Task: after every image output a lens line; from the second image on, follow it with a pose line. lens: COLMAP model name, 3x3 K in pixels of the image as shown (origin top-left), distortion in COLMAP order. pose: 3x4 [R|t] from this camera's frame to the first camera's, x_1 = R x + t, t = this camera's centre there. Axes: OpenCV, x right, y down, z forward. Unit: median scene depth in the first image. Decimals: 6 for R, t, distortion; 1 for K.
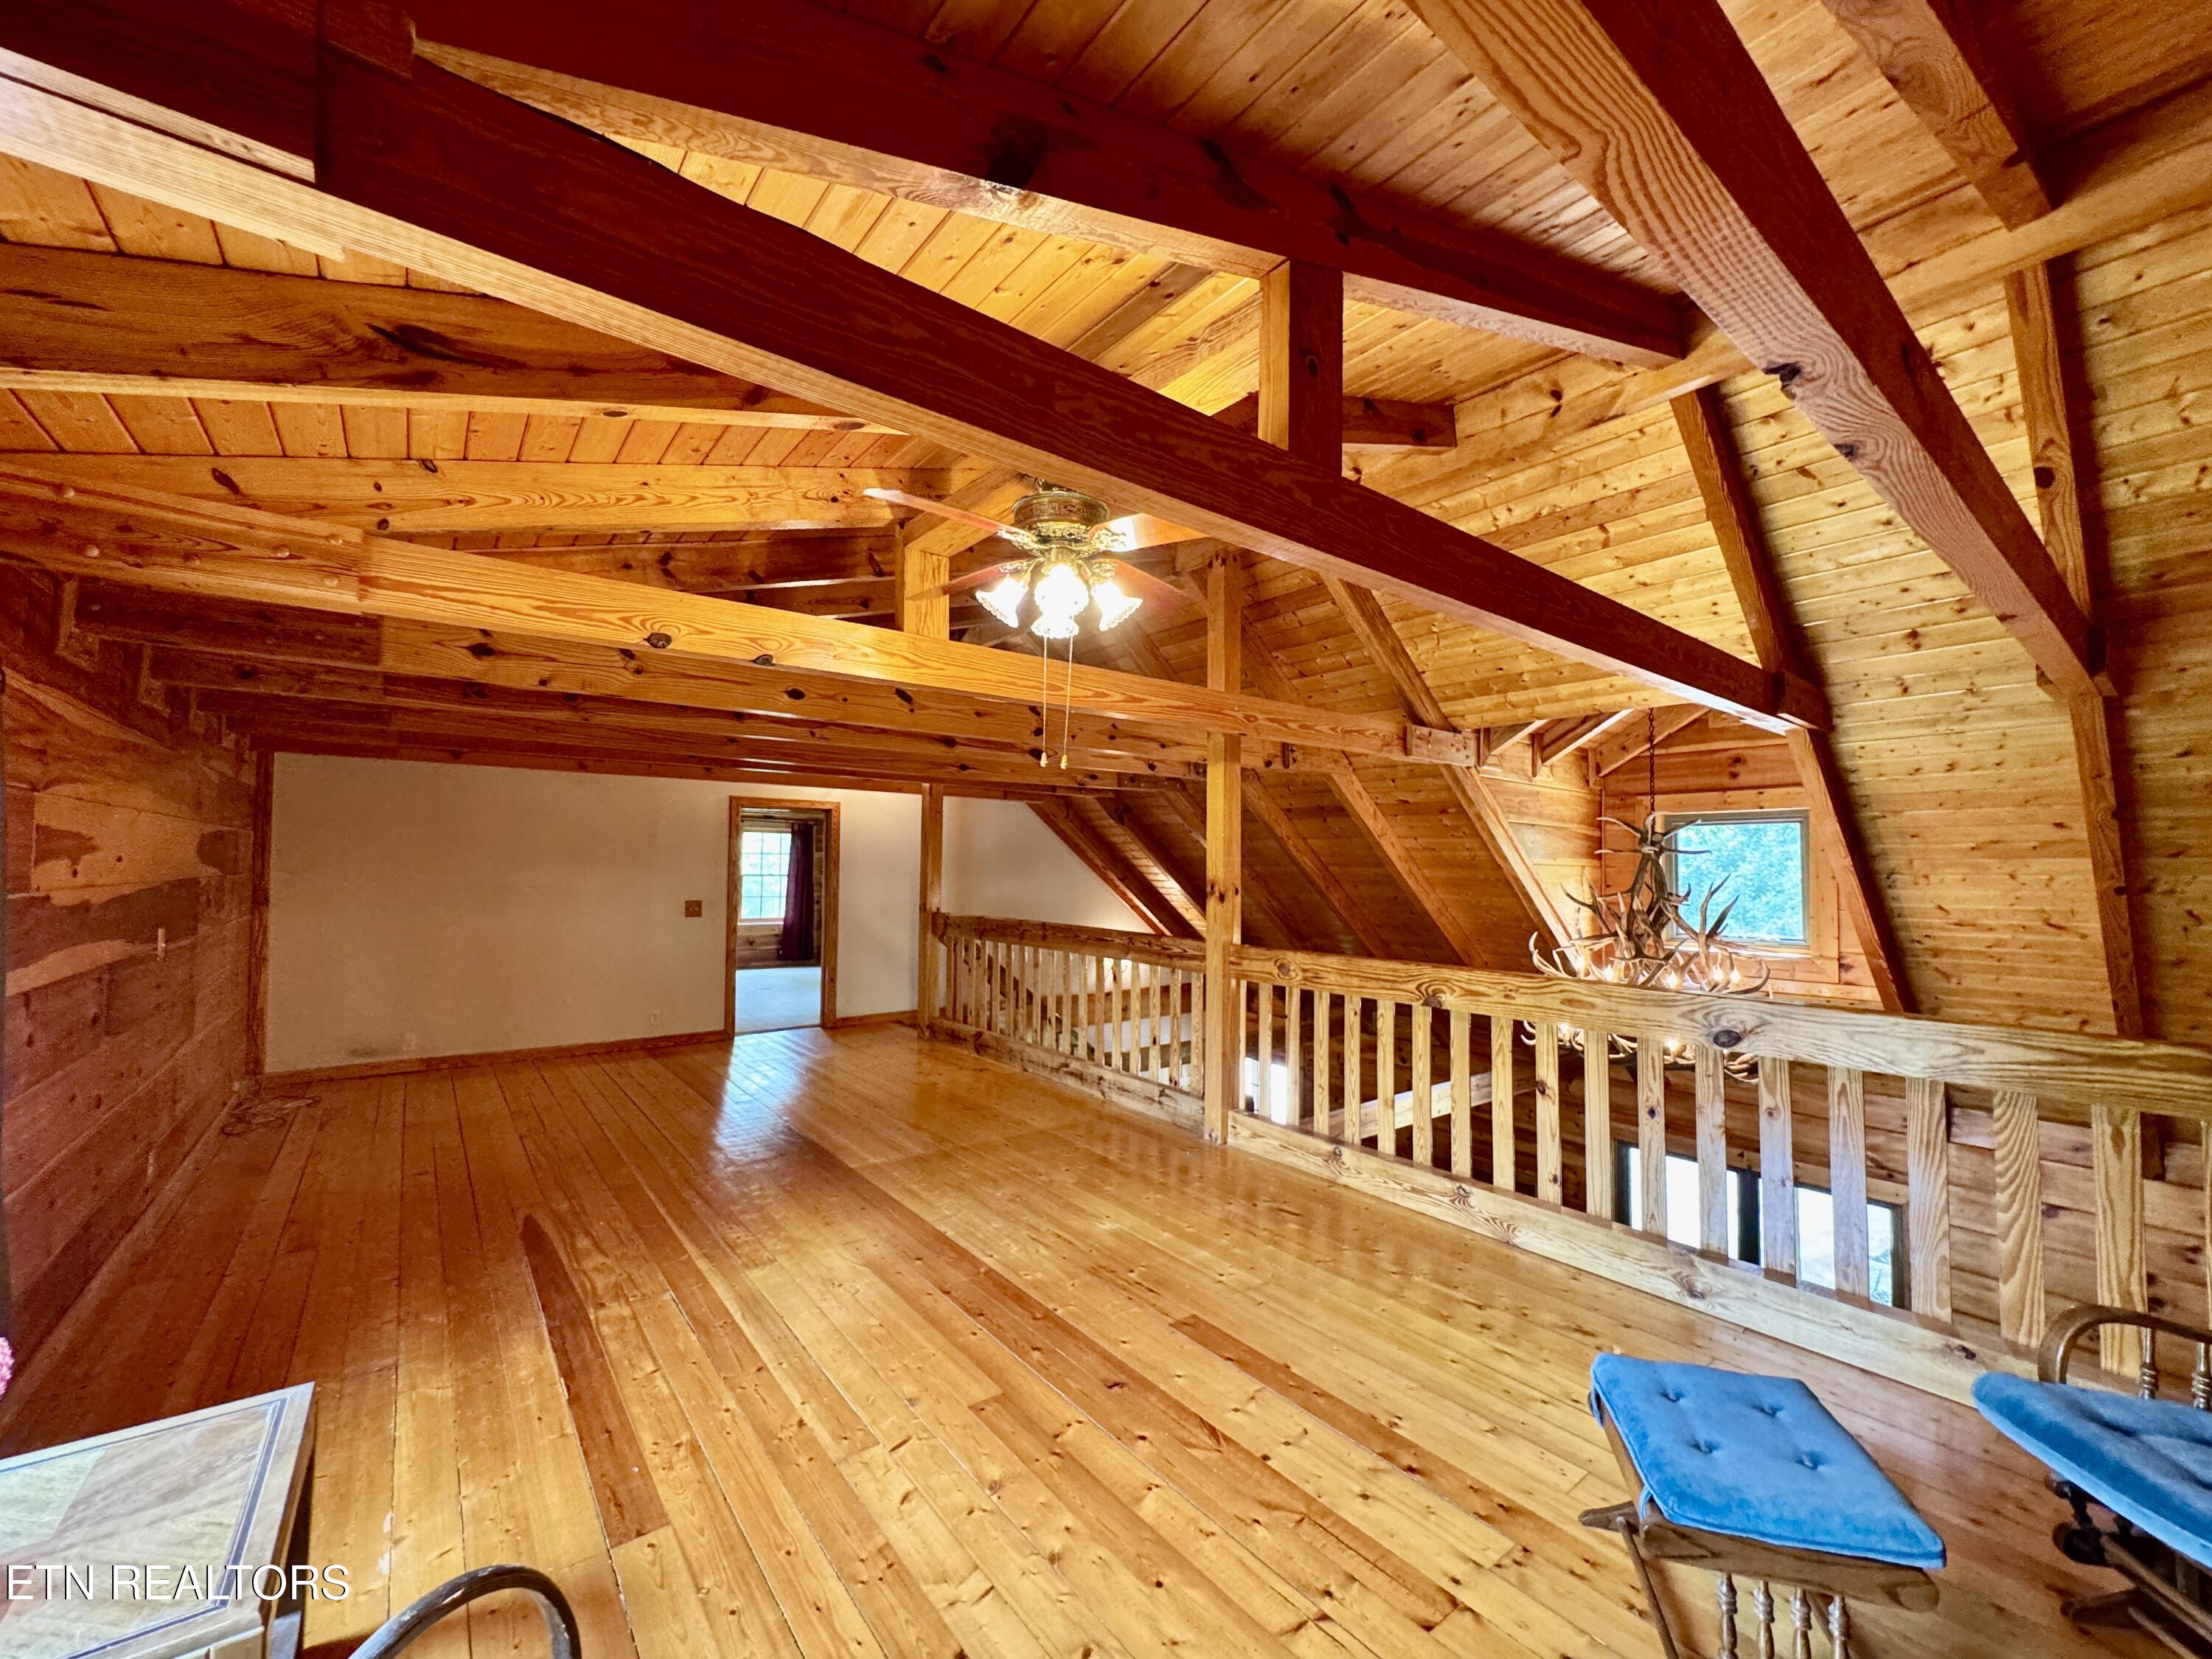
lens RADIAL K [[888.4, 0, 1093.5], [0, 888.4, 830.4], [0, 0, 1]] dist [-0.005548, 0.001200]
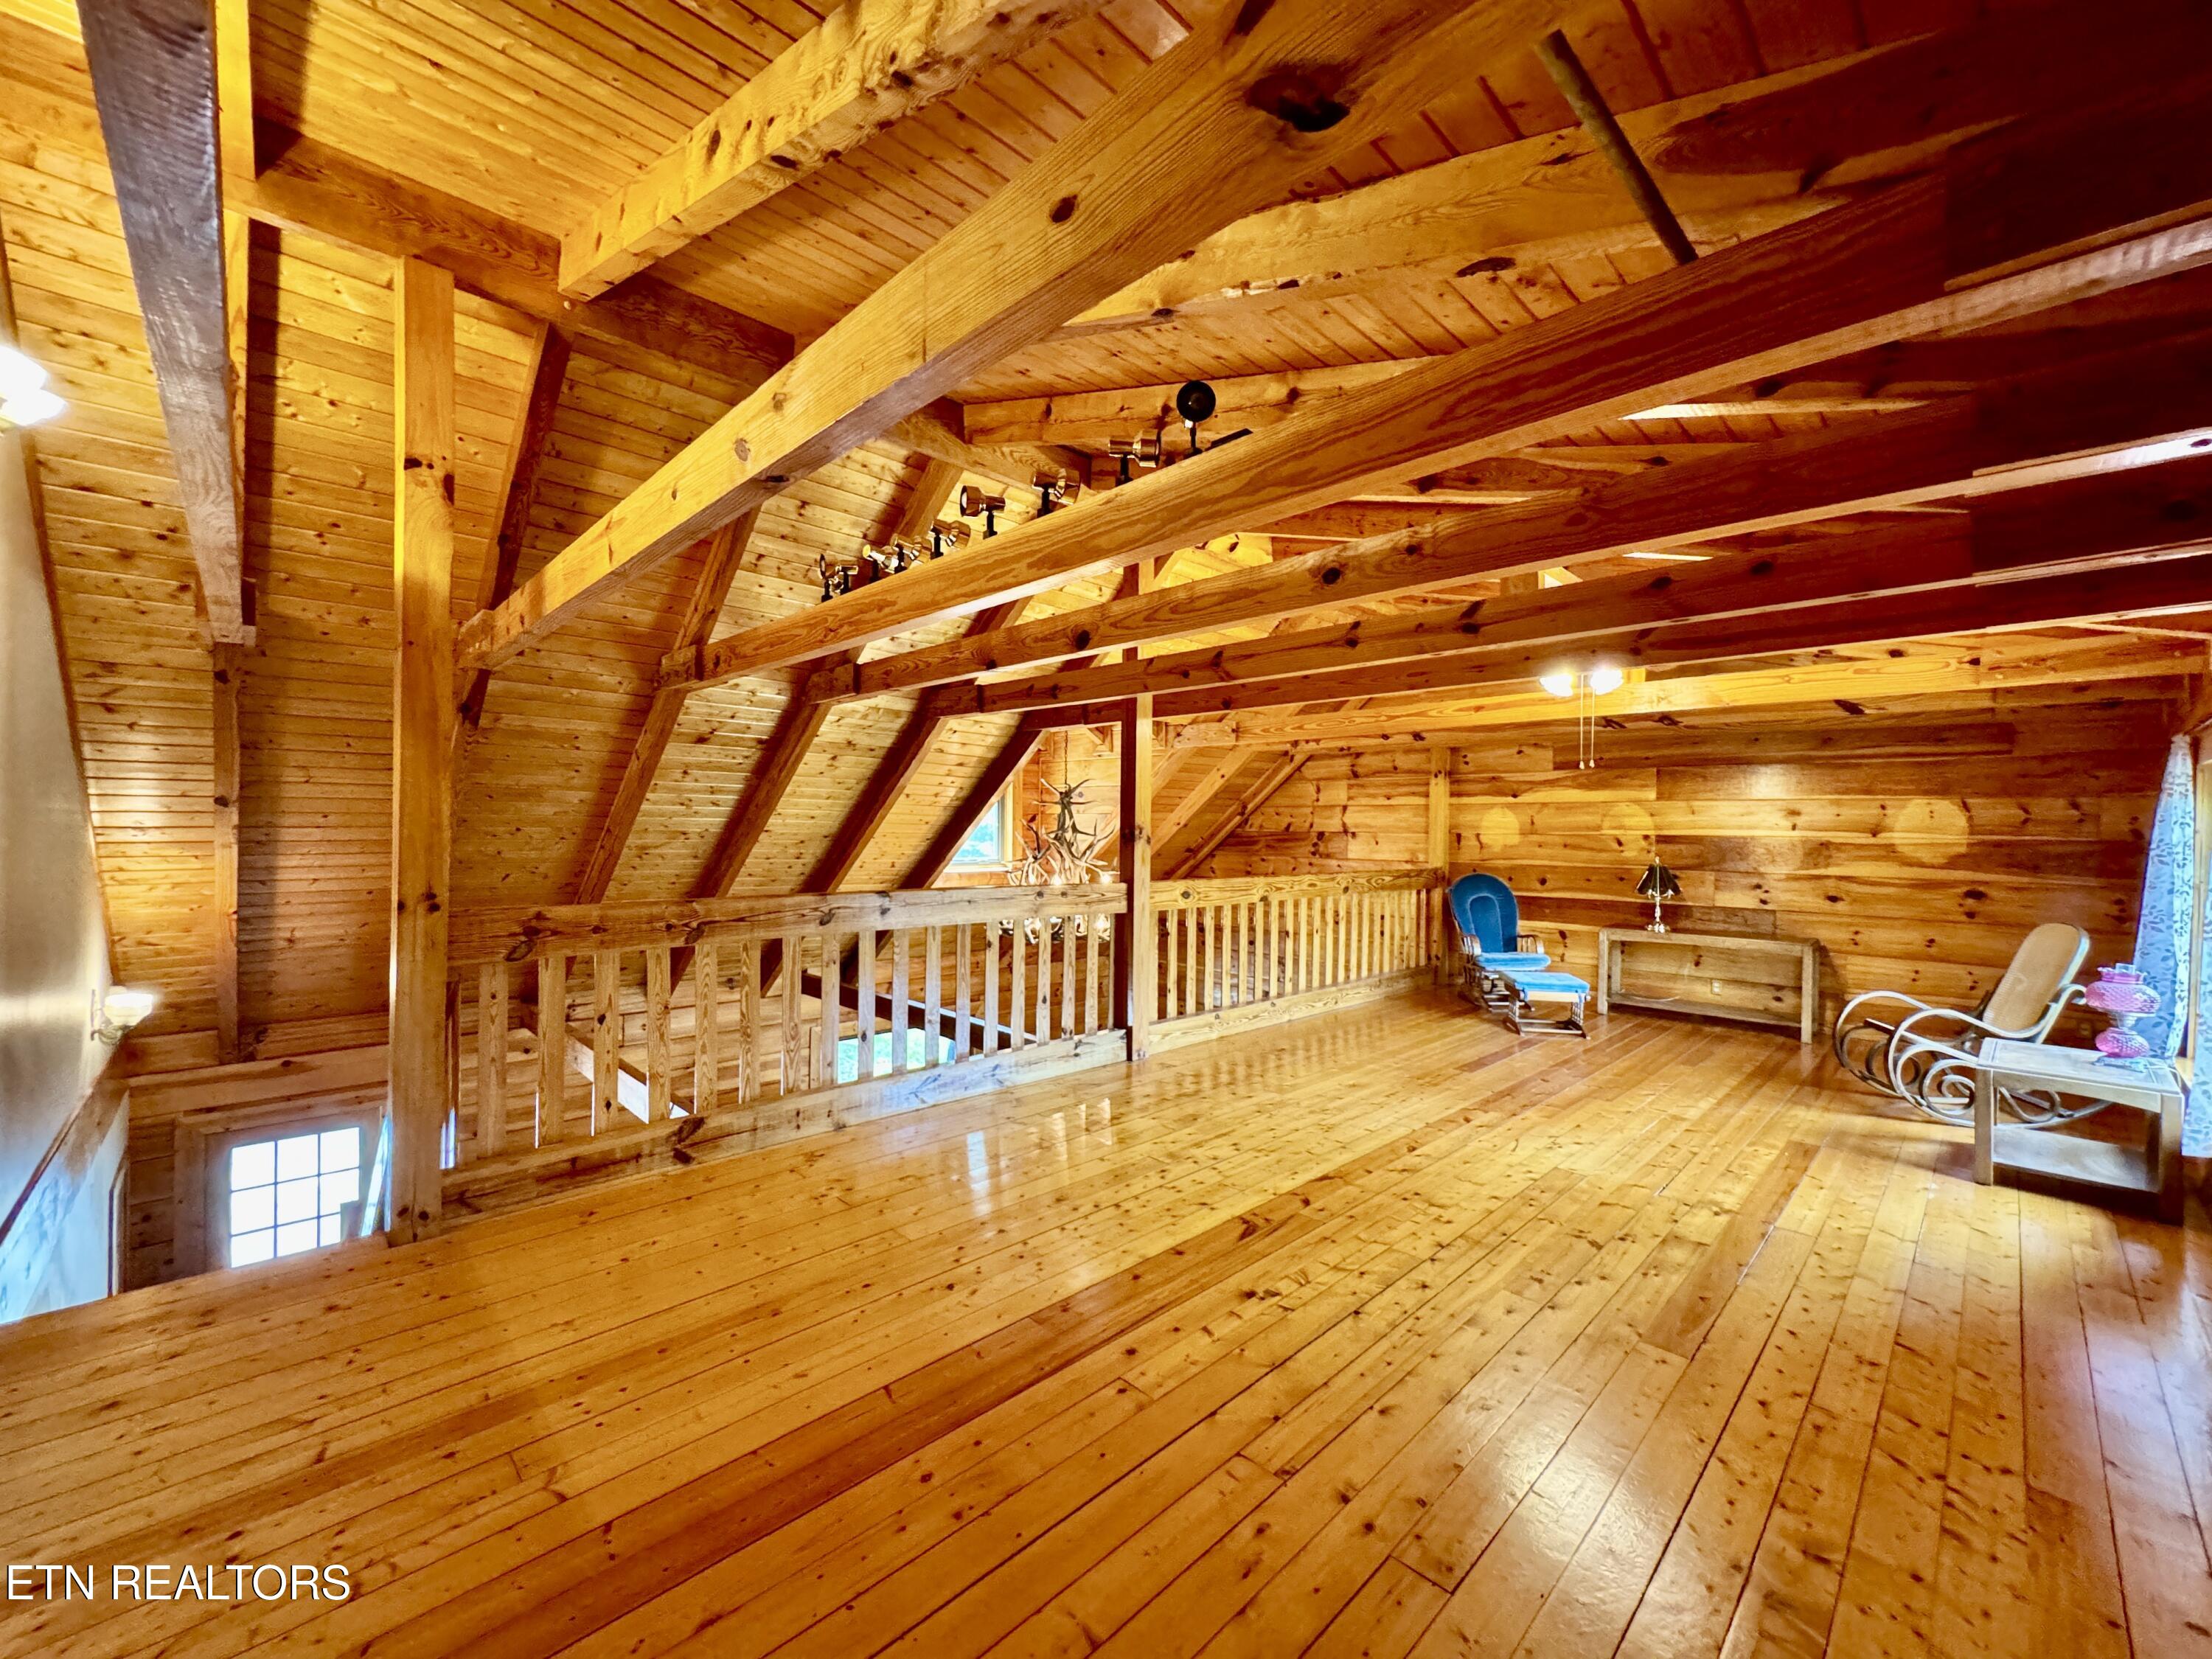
lens RADIAL K [[888.4, 0, 1096.6], [0, 888.4, 827.1], [0, 0, 1]] dist [-0.005548, 0.001200]
pose [[-0.122320, -0.016678, 0.992351, -1.165800], [-0.055071, 0.998432, 0.009992, 0.059892], [-0.990962, -0.053428, -0.123047, 1.452991]]
